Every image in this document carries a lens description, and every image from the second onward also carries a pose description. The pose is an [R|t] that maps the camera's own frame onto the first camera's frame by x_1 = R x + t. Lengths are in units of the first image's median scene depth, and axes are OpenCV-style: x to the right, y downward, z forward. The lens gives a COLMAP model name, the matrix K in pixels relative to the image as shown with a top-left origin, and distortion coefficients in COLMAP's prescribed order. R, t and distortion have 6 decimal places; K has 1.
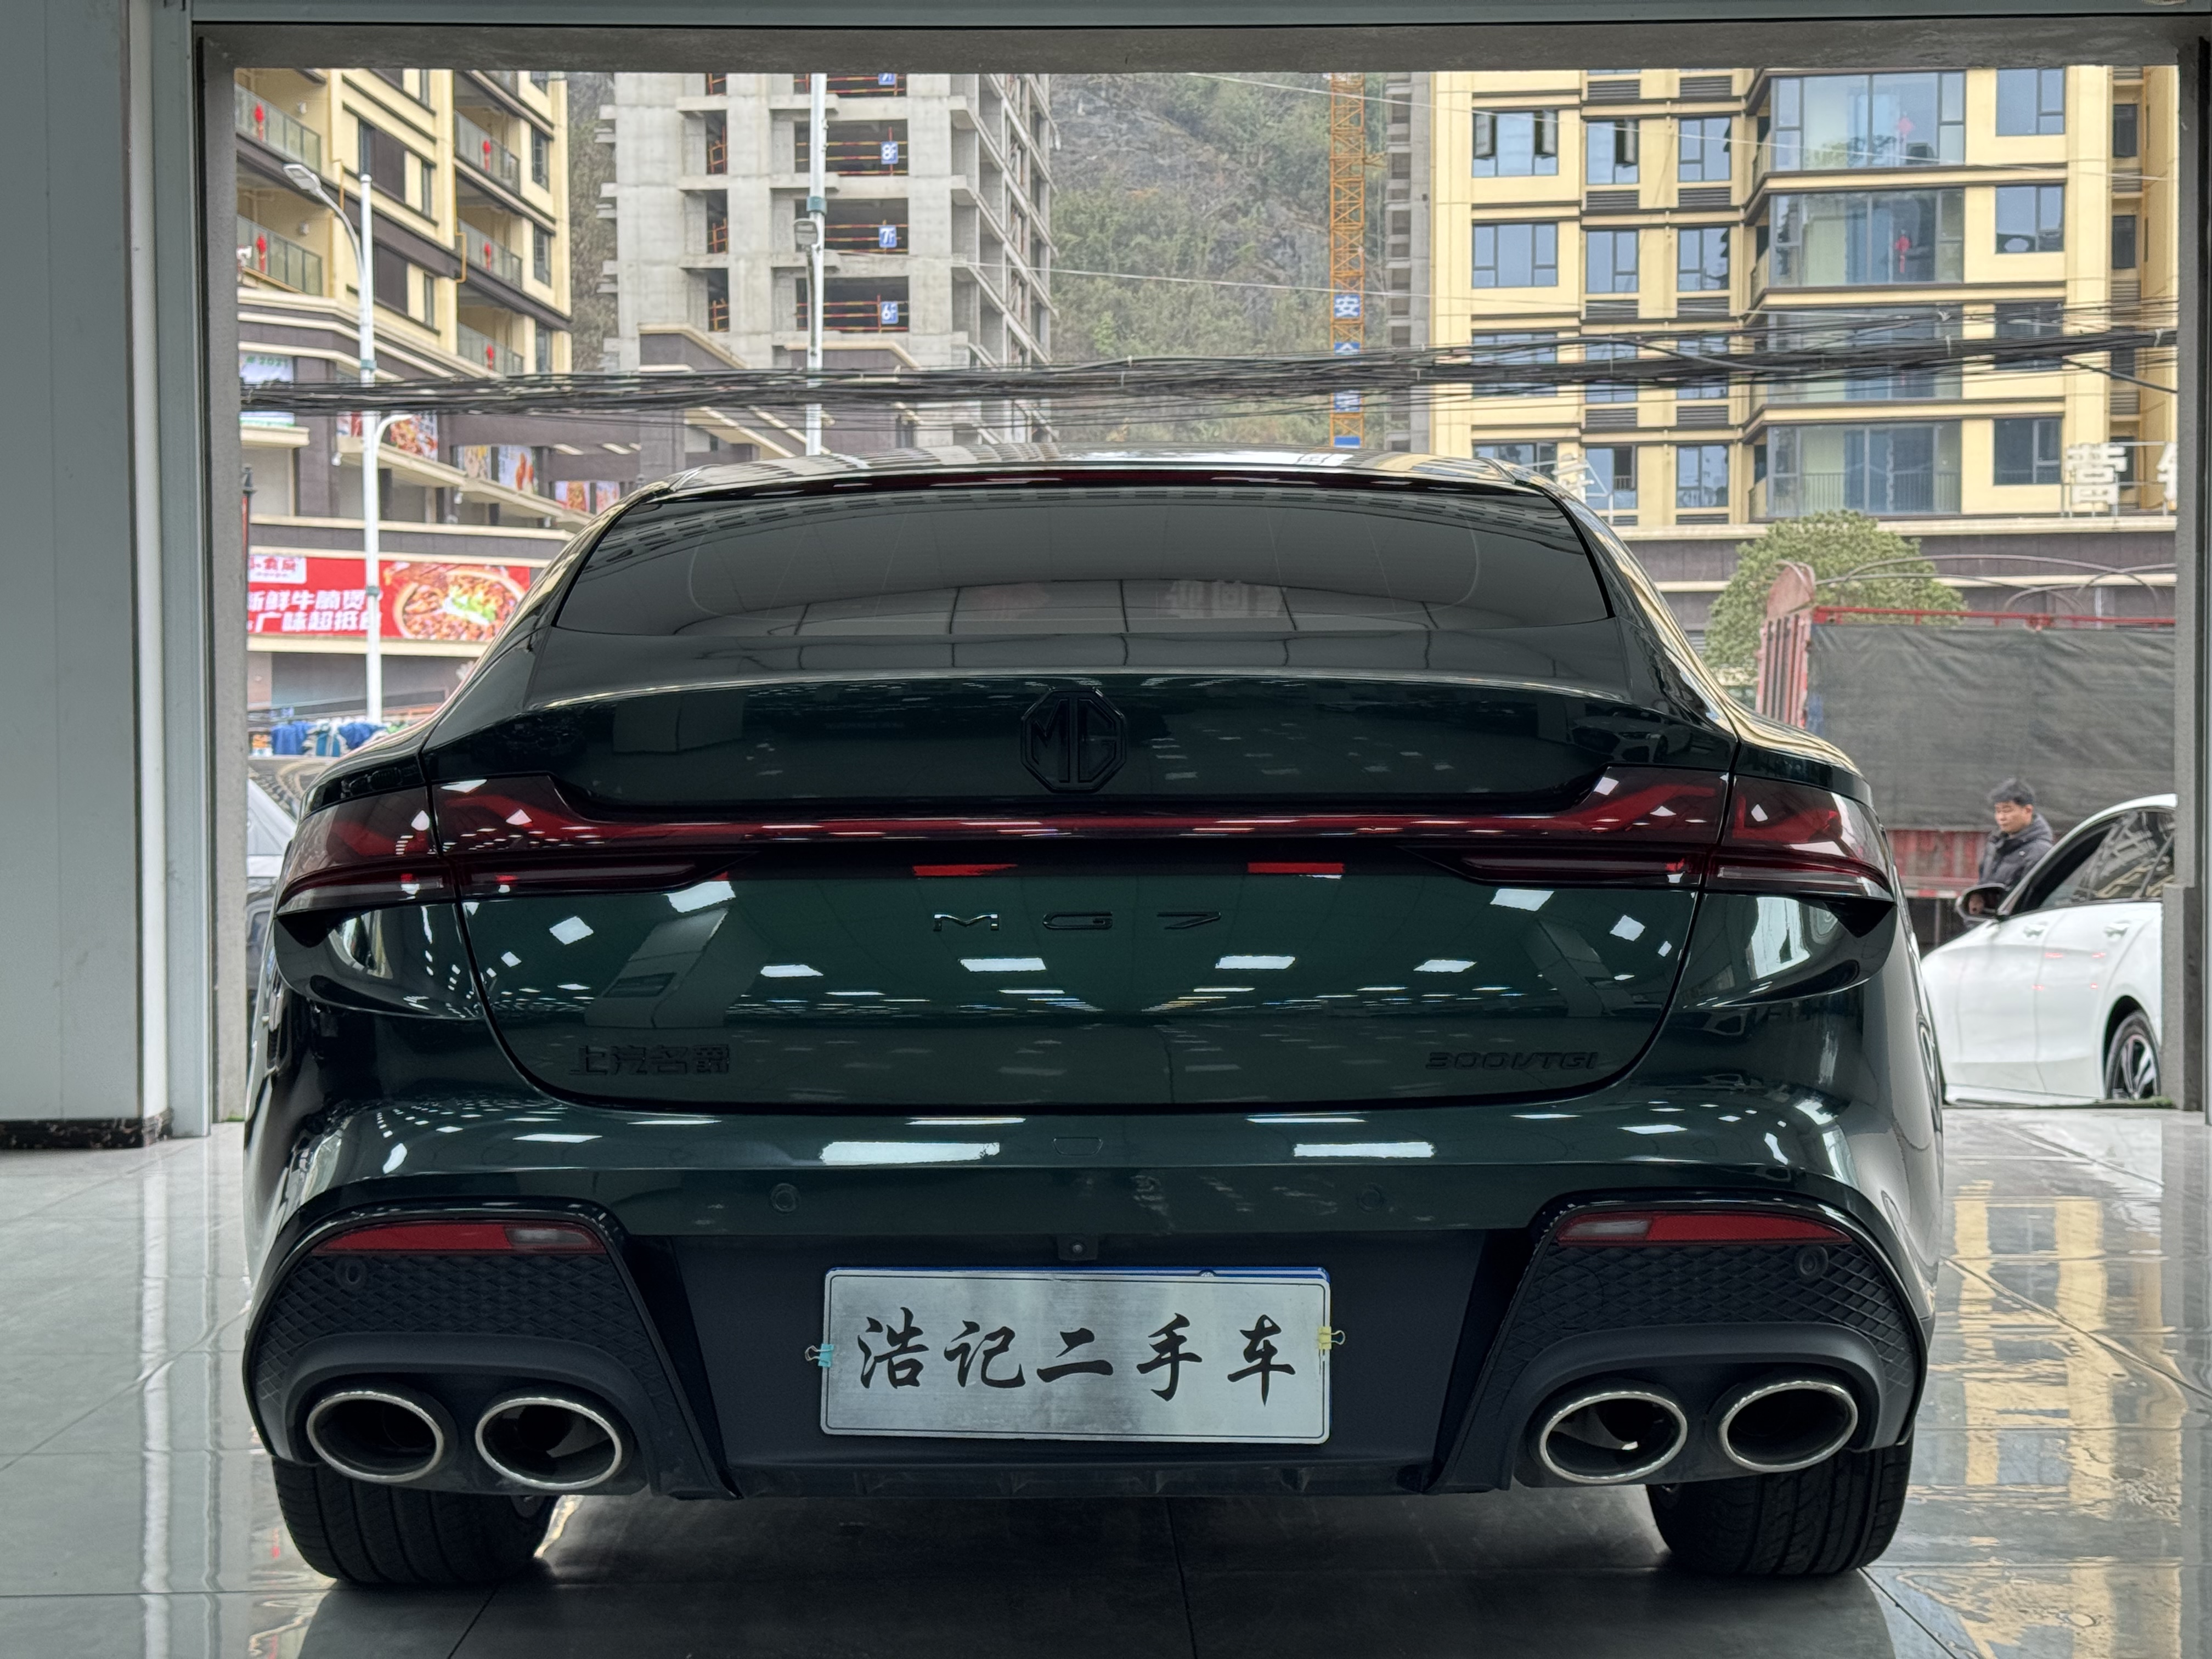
lens RADIAL K [[3101.4, 0, 1093.4], [0, 3101.4, 844.7], [0, 0, 1]] dist [0.107491, 0.000000]
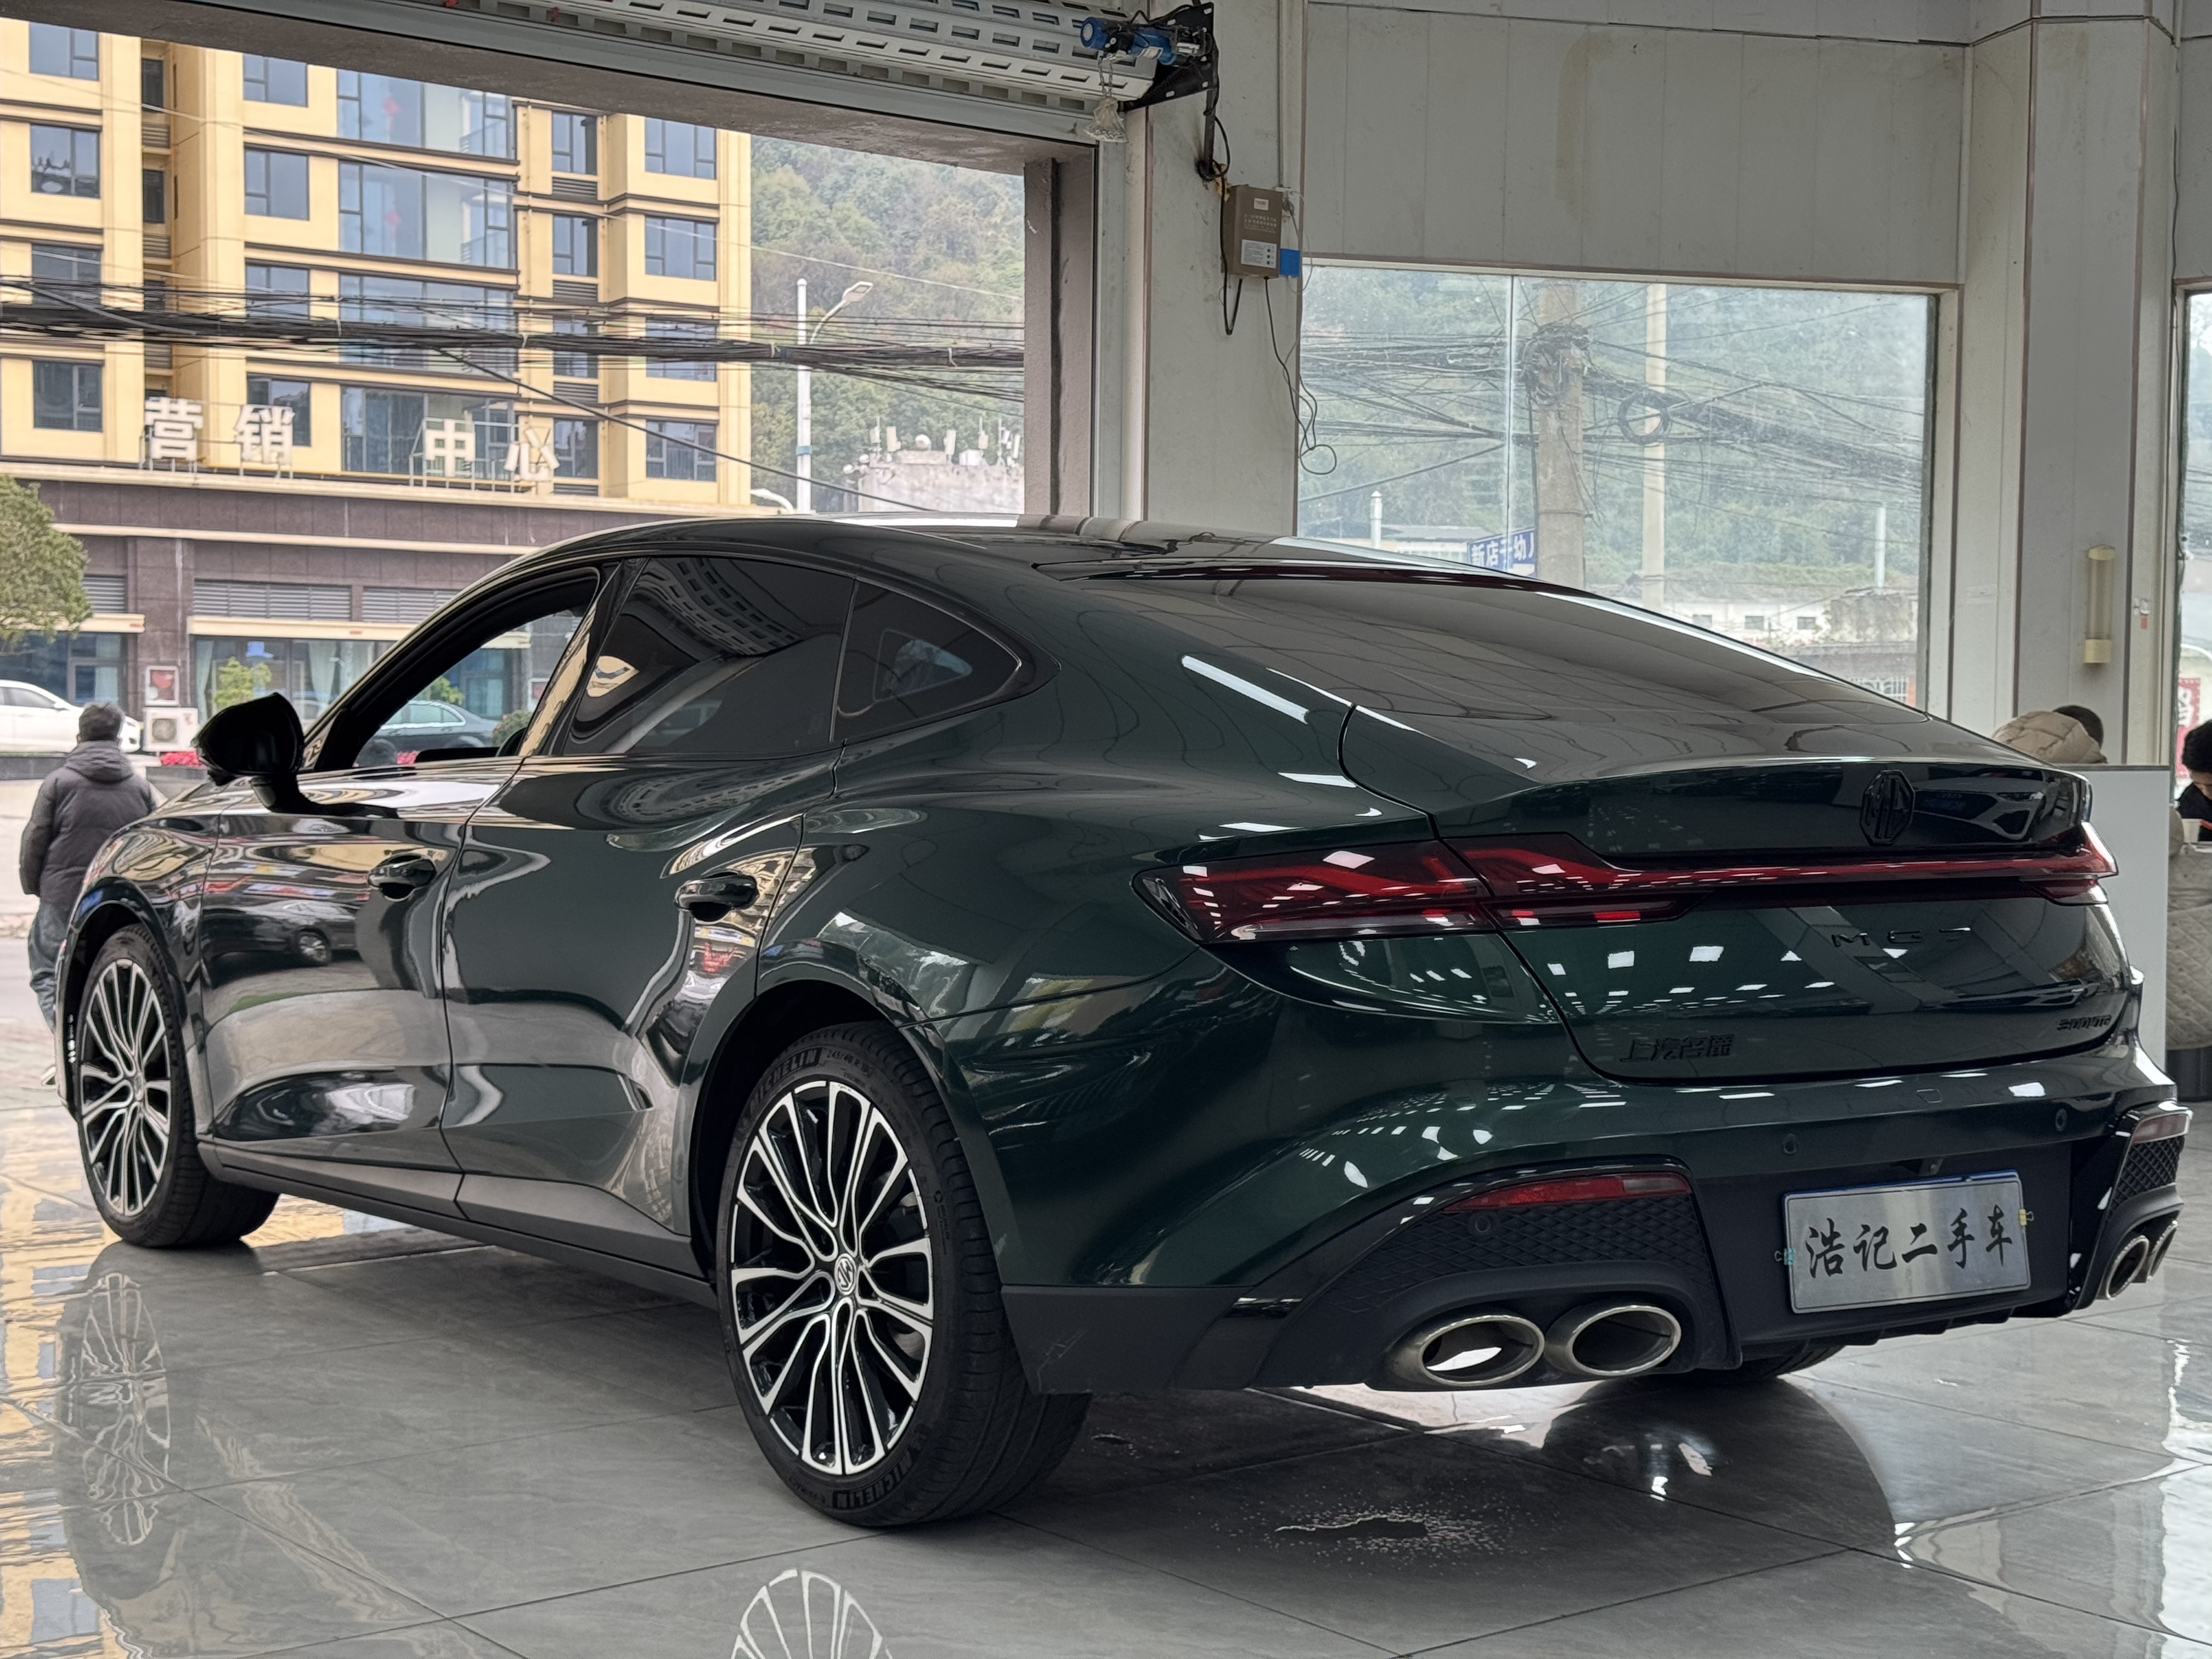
lens RADIAL K [[3101.4, 0, 1109.7], [0, 3101.4, 829.0], [0, 0, 1]] dist [0.107491, 0.000000]
pose [[0.806003, -0.004824, 0.591891, -0.064457], [-0.002624, 0.999928, 0.011723, -0.002288], [-0.591905, -0.011002, 0.805933, 0.003747]]
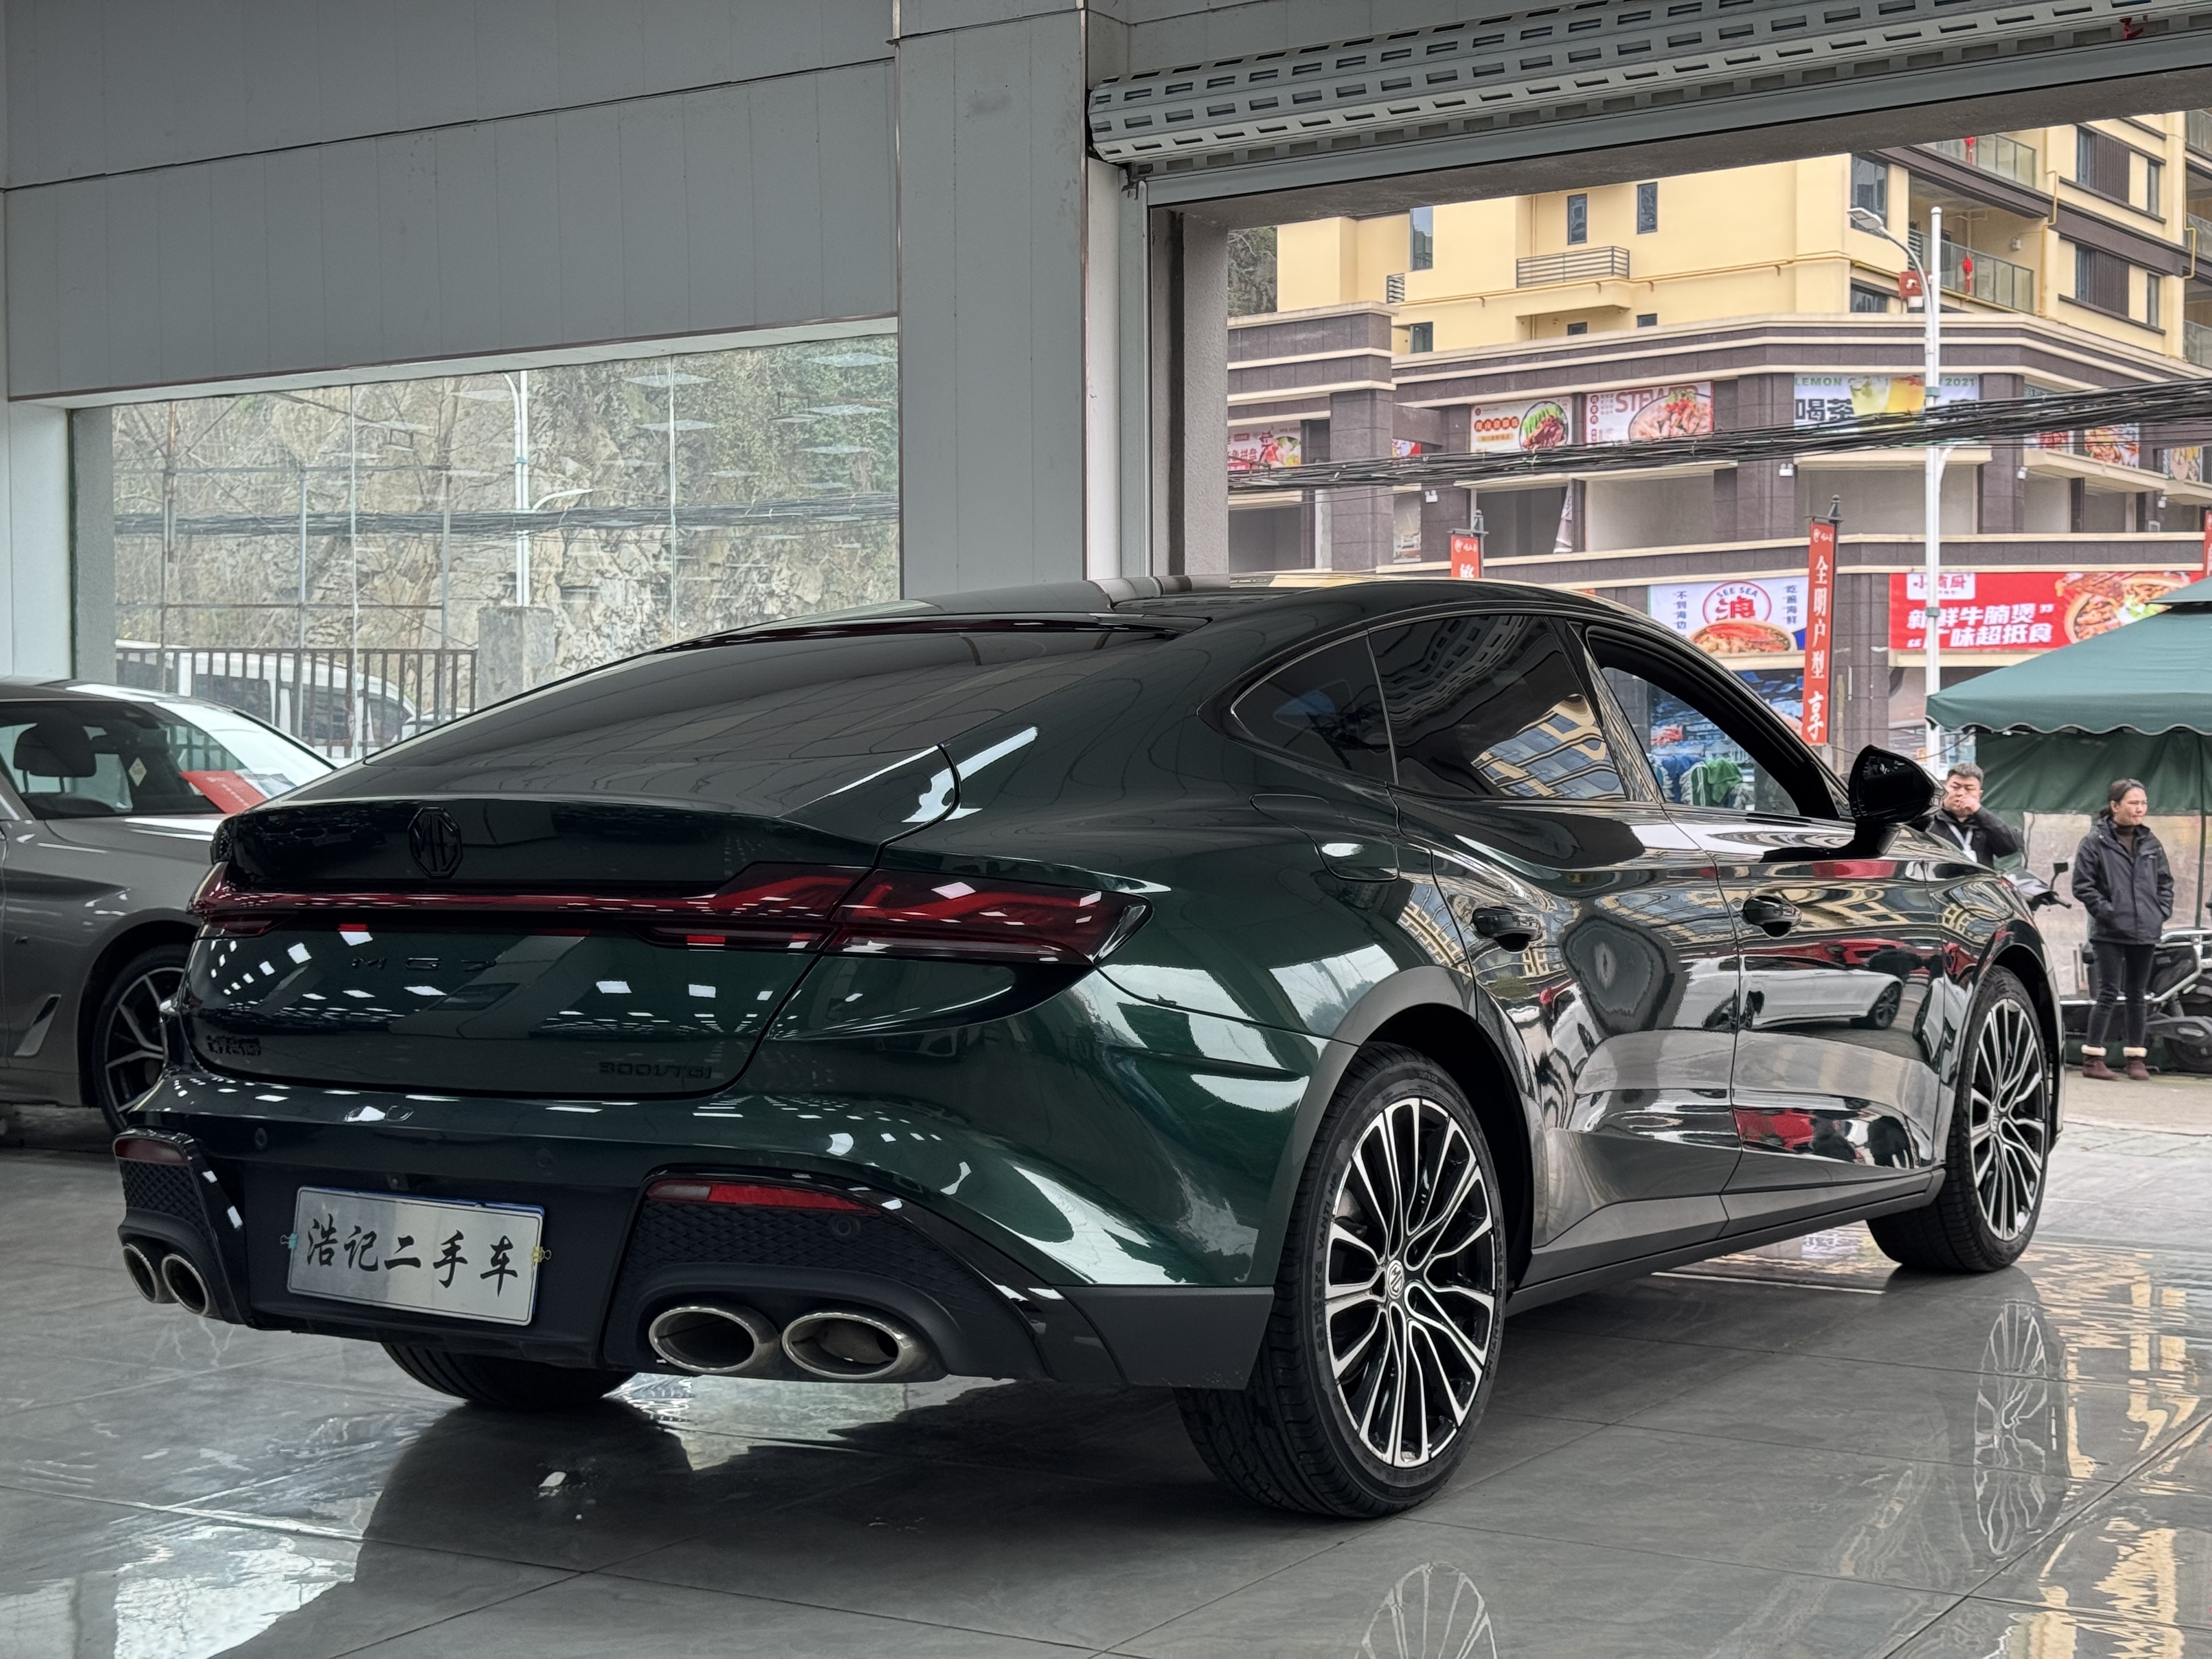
lens RADIAL K [[3101.4, 0, 1096.8], [0, 3101.4, 817.2], [0, 0, 1]] dist [0.107491, 0.000000]
pose [[0.838902, 0.001833, -0.544279, 0.061487], [-0.007754, 0.999933, -0.008584, -0.002039], [0.544227, 0.011421, 0.838860, -0.004931]]
